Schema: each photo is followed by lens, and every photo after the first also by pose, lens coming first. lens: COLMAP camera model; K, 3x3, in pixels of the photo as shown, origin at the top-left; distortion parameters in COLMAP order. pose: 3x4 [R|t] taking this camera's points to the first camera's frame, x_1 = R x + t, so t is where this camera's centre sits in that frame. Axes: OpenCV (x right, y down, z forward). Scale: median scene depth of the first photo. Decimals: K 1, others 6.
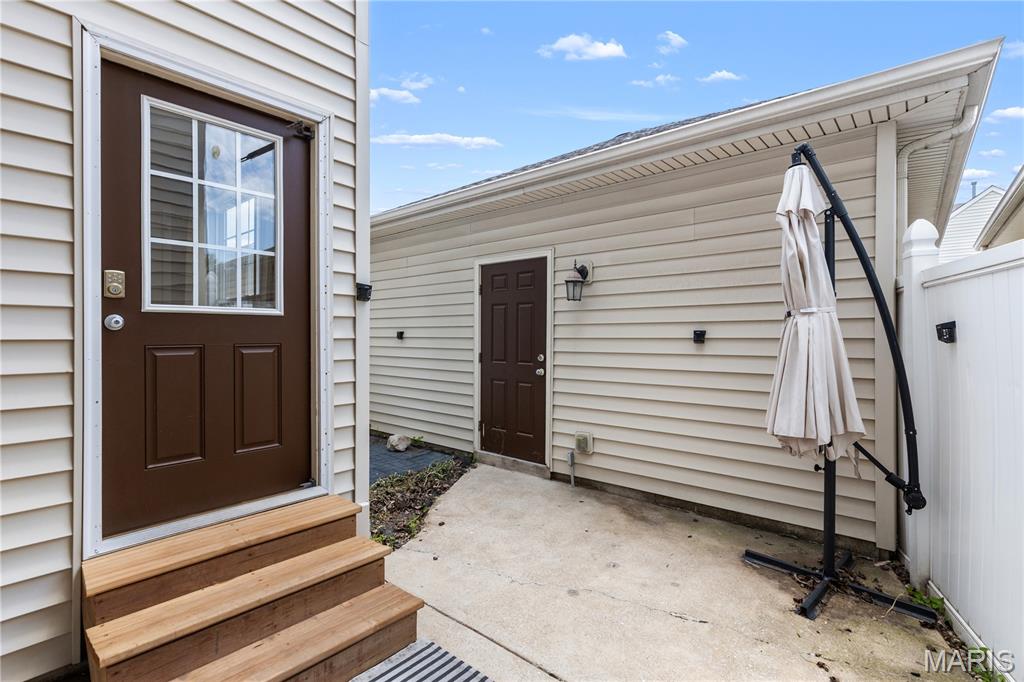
lens RADIAL K [[476.2, 0, 509.9], [0, 476.2, 330.3], [0, 0, 1]] dist [0.000614, -0.000307]
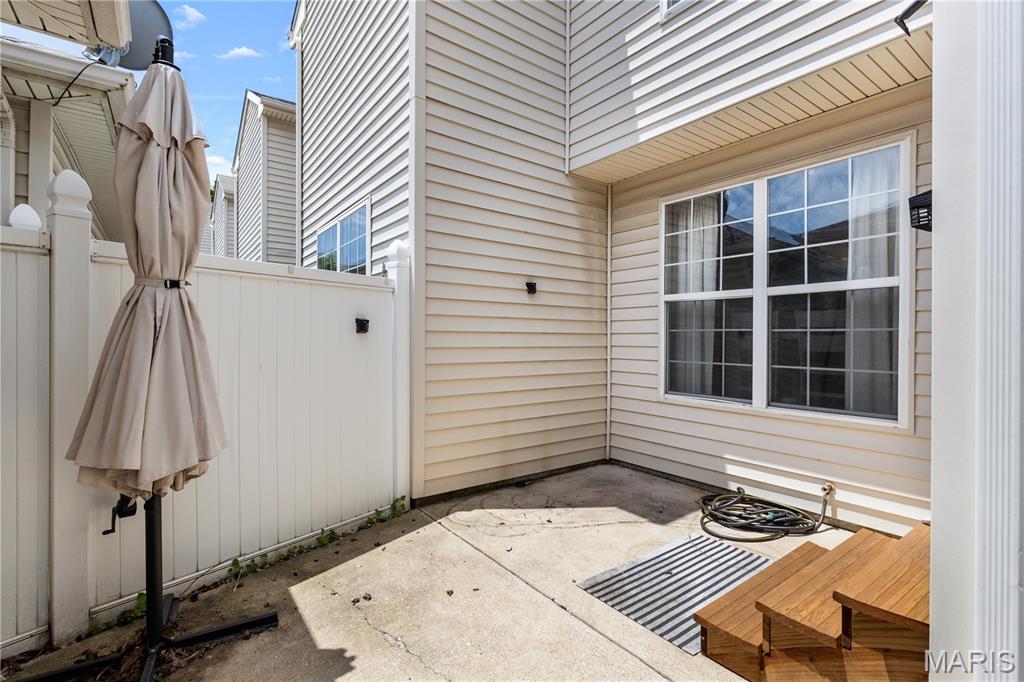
lens RADIAL K [[476.2, 0, 509.9], [0, 476.2, 330.3], [0, 0, 1]] dist [0.000614, -0.000307]
pose [[-0.974123, -0.002720, 0.226001, -0.038824], [-0.007554, 0.999761, -0.020526, 0.042824], [-0.225891, -0.021702, -0.973911, 1.811182]]
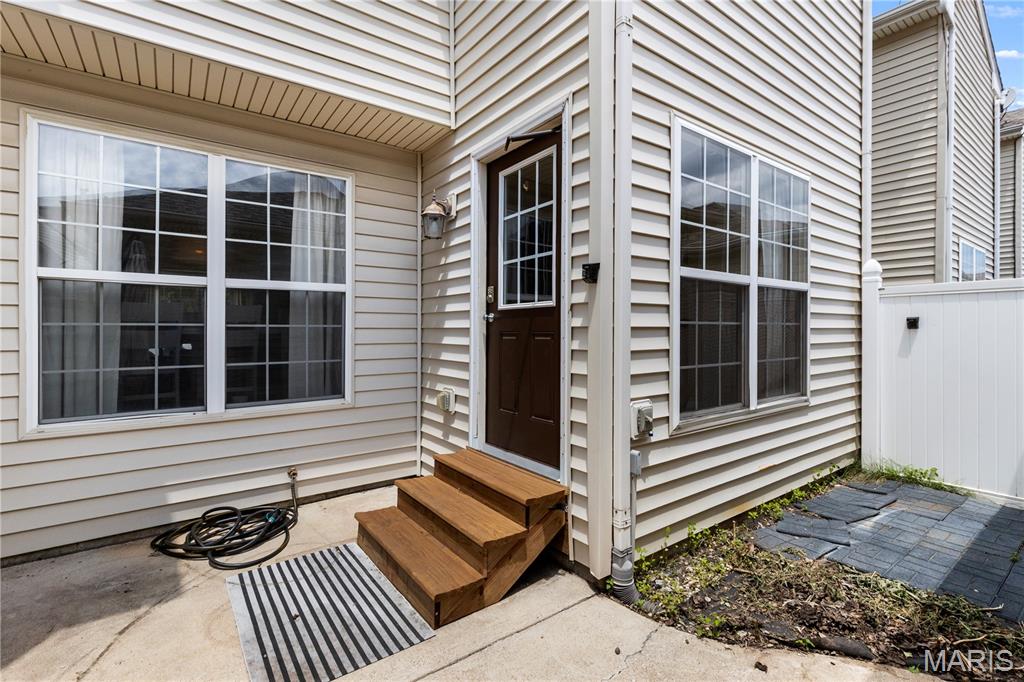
lens RADIAL K [[476.2, 0, 509.9], [0, 476.2, 330.3], [0, 0, 1]] dist [0.000614, -0.000307]
pose [[-0.212366, -0.000403, -0.977190, 0.670902], [0.008748, 0.999959, -0.002314, 0.028911], [0.977151, -0.009040, -0.212354, 1.244239]]
